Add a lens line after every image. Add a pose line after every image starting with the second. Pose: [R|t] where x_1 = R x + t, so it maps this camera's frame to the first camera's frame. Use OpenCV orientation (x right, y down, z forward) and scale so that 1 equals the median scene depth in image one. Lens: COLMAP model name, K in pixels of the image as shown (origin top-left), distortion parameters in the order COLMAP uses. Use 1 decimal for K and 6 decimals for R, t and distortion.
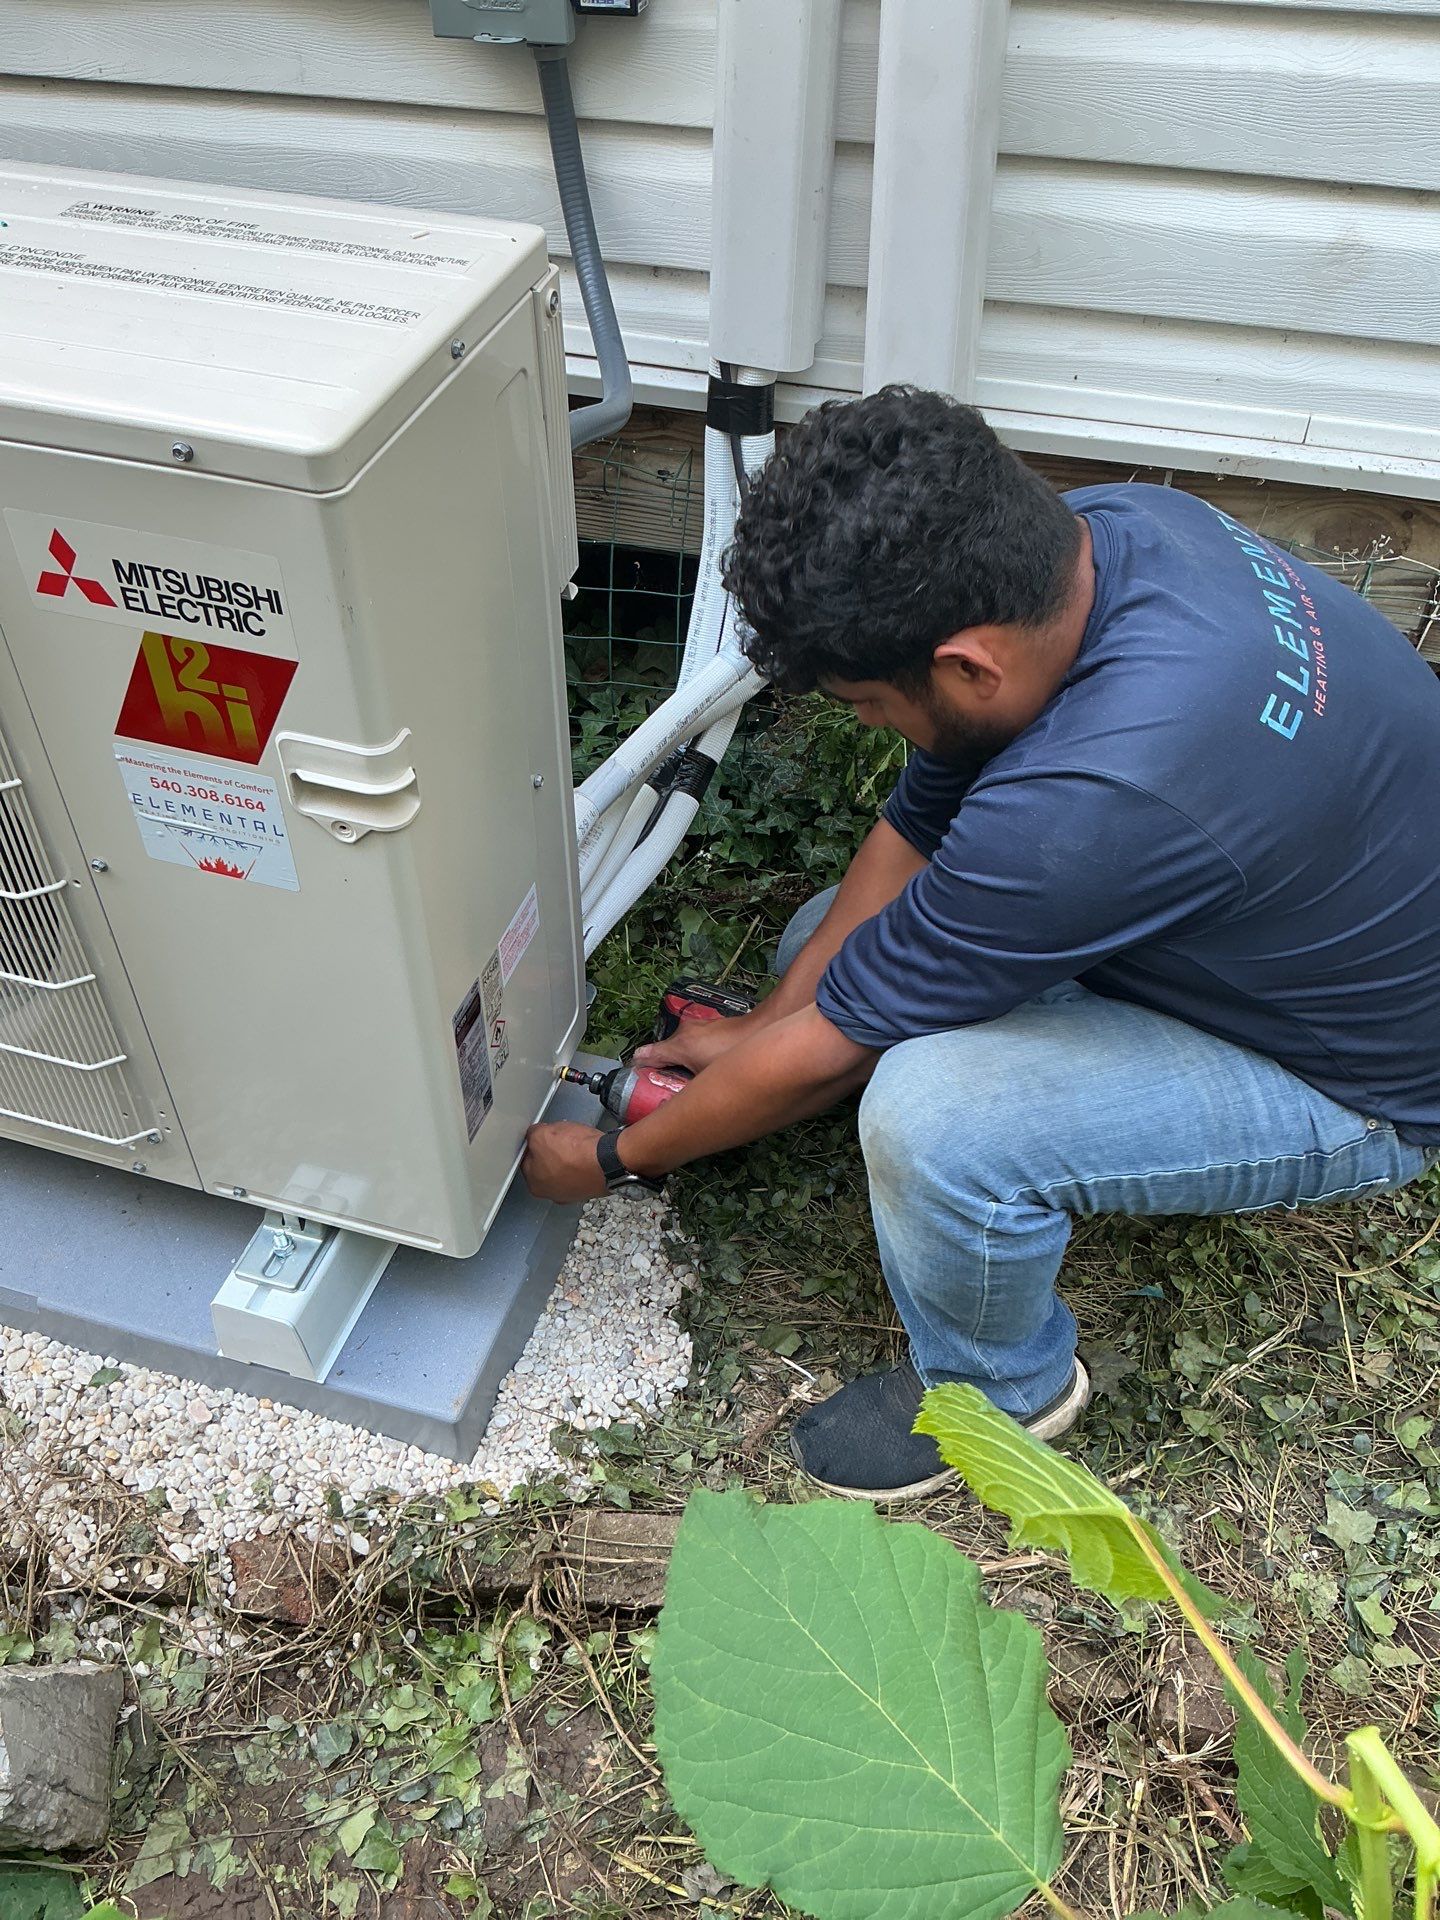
lens RADIAL K [[1605.3, 0, 730.9], [0, 1605.3, 959.0], [0, 0, 1]] dist [0.063625, -0.081945]
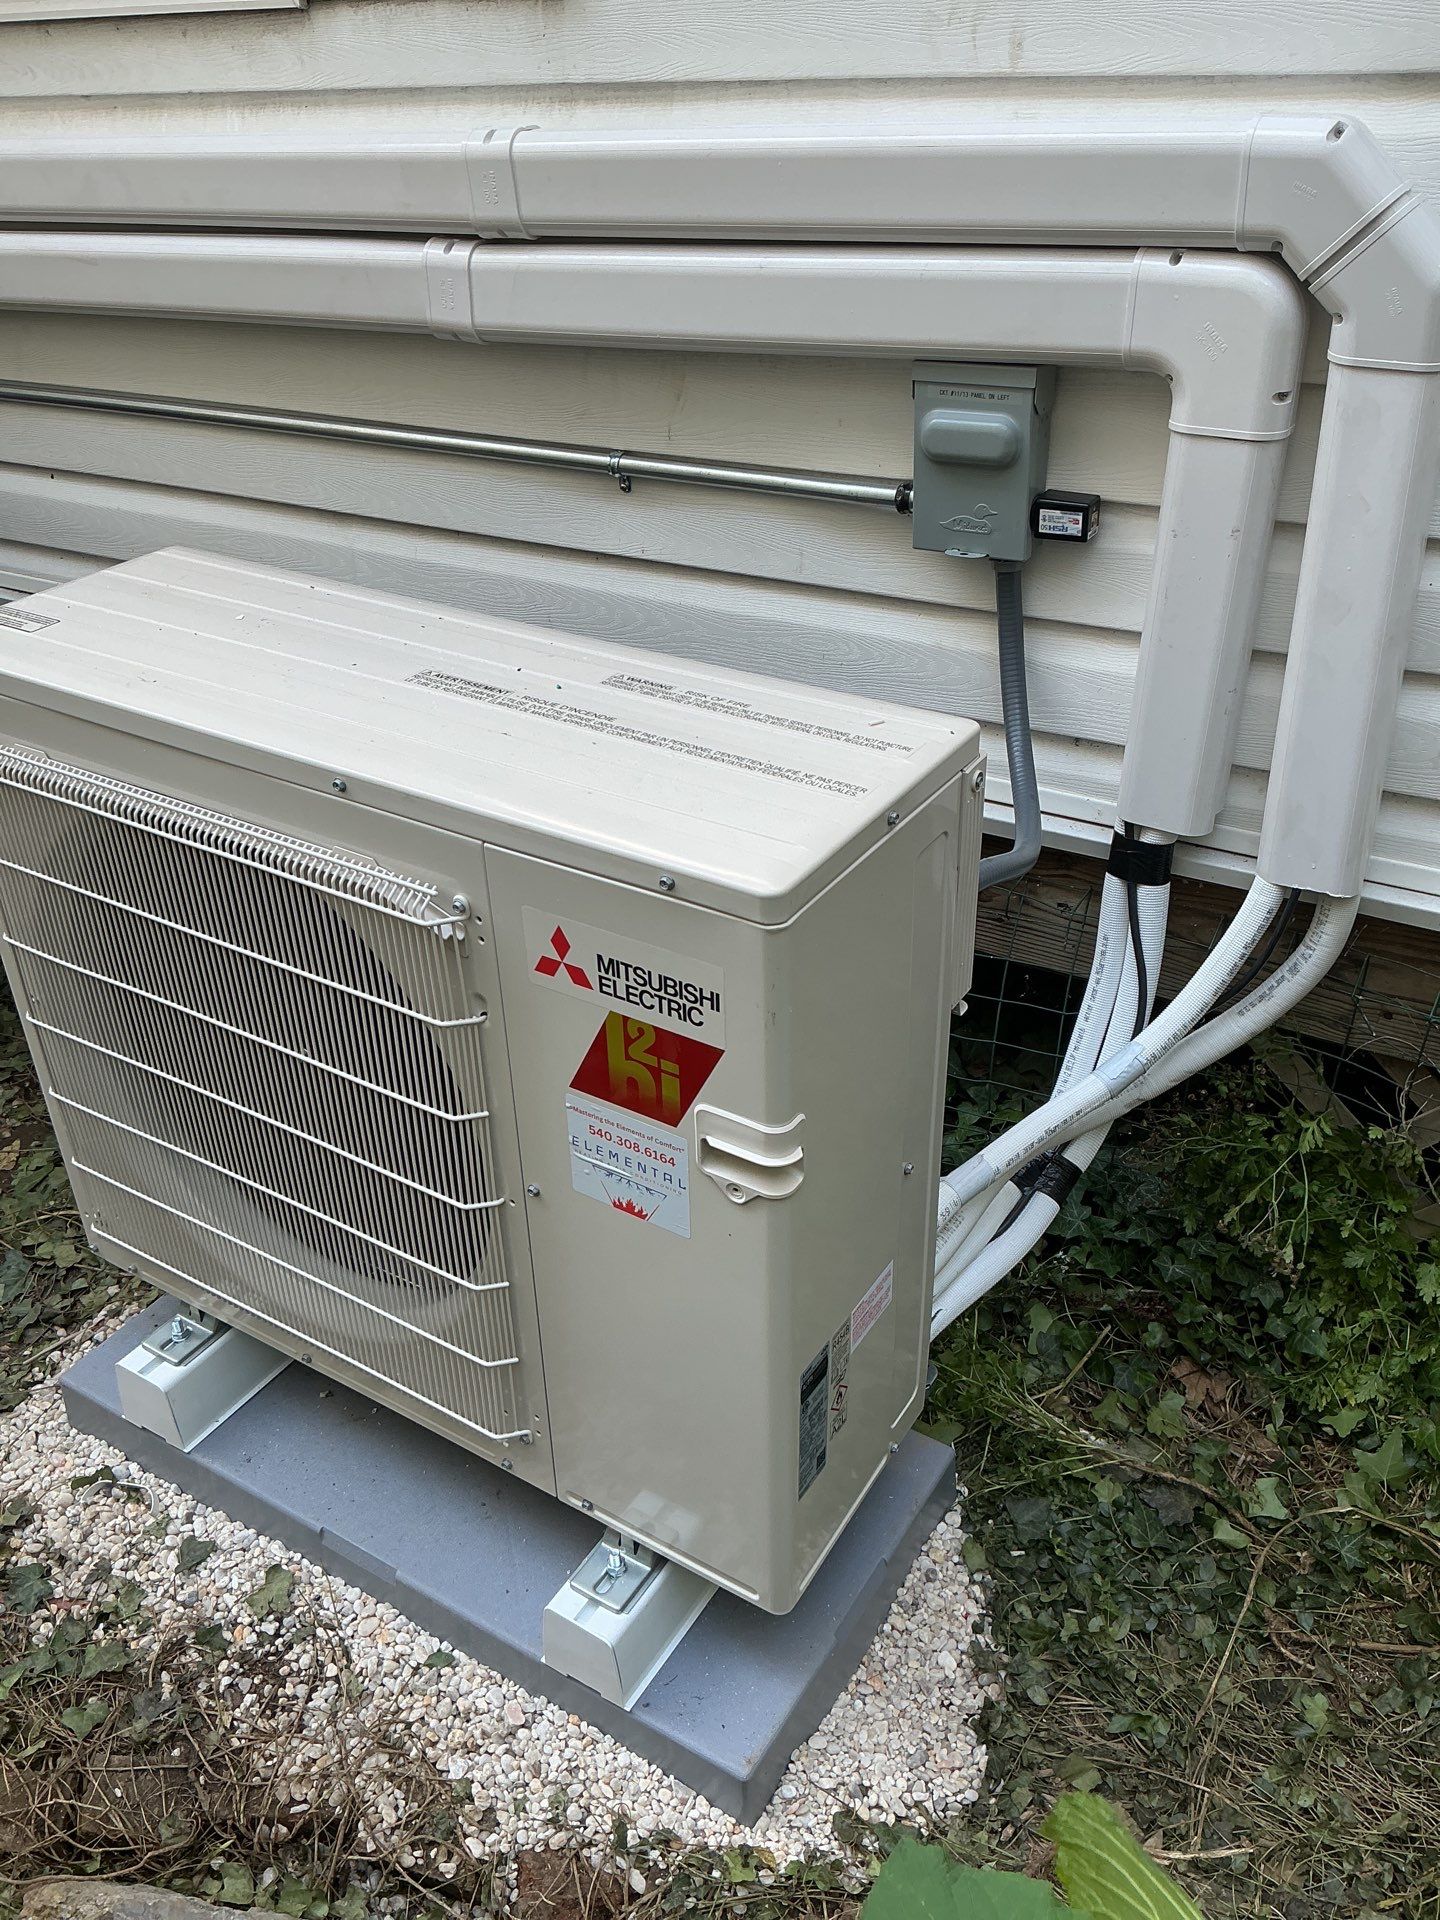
lens RADIAL K [[1606.0, 0, 713.0], [0, 1606.0, 959.4], [0, 0, 1]] dist [0.102769, -0.202630]
pose [[0.961305, 0.110911, -0.252173, 0.012118], [-0.164414, 0.965459, -0.202131, -0.003781], [0.221045, 0.235770, 0.946336, -0.100976]]
